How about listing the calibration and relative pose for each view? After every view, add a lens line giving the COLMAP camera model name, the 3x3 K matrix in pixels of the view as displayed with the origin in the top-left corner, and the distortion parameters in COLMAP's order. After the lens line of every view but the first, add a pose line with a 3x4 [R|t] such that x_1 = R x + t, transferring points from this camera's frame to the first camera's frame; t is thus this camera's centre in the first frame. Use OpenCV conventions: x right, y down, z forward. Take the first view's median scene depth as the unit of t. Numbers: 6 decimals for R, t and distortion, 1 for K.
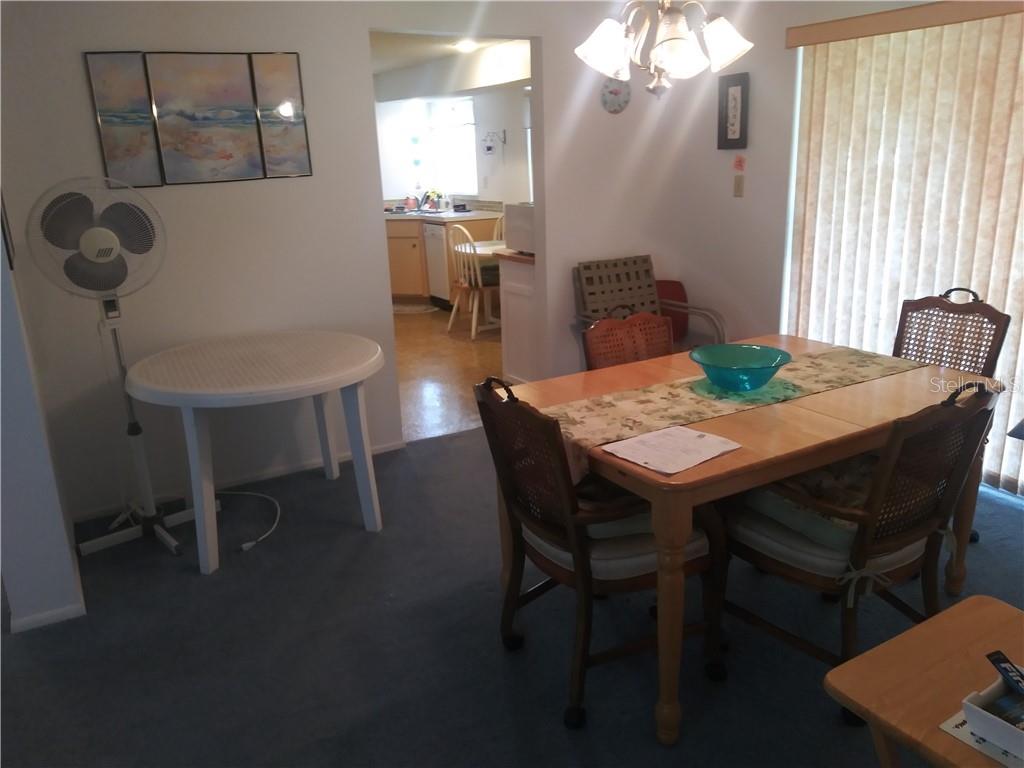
lens RADIAL K [[783.7, 0, 514.5], [0, 783.7, 380.3], [0, 0, 1]] dist [0.071951, -0.137976]
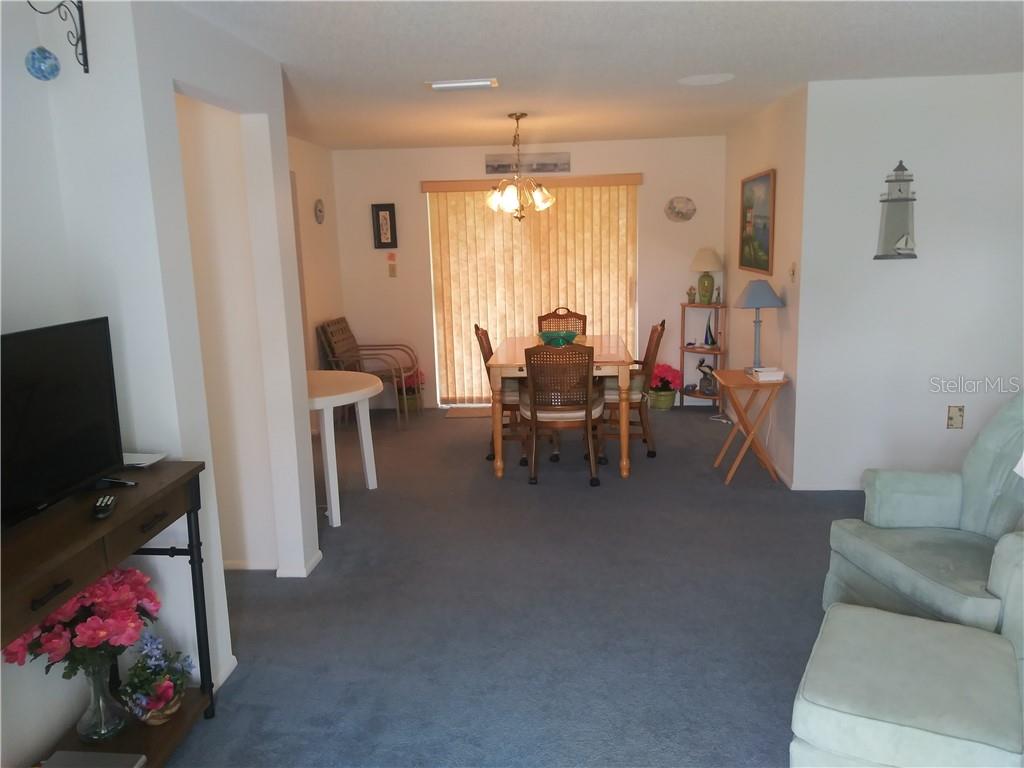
lens RADIAL K [[783.7, 0, 514.5], [0, 783.7, 380.3], [0, 0, 1]] dist [0.071951, -0.137976]
pose [[0.554160, -0.122124, 0.823403, -1.047958], [0.239665, 0.970701, -0.017327, 0.069277], [-0.797162, 0.206942, 0.567193, -0.080113]]
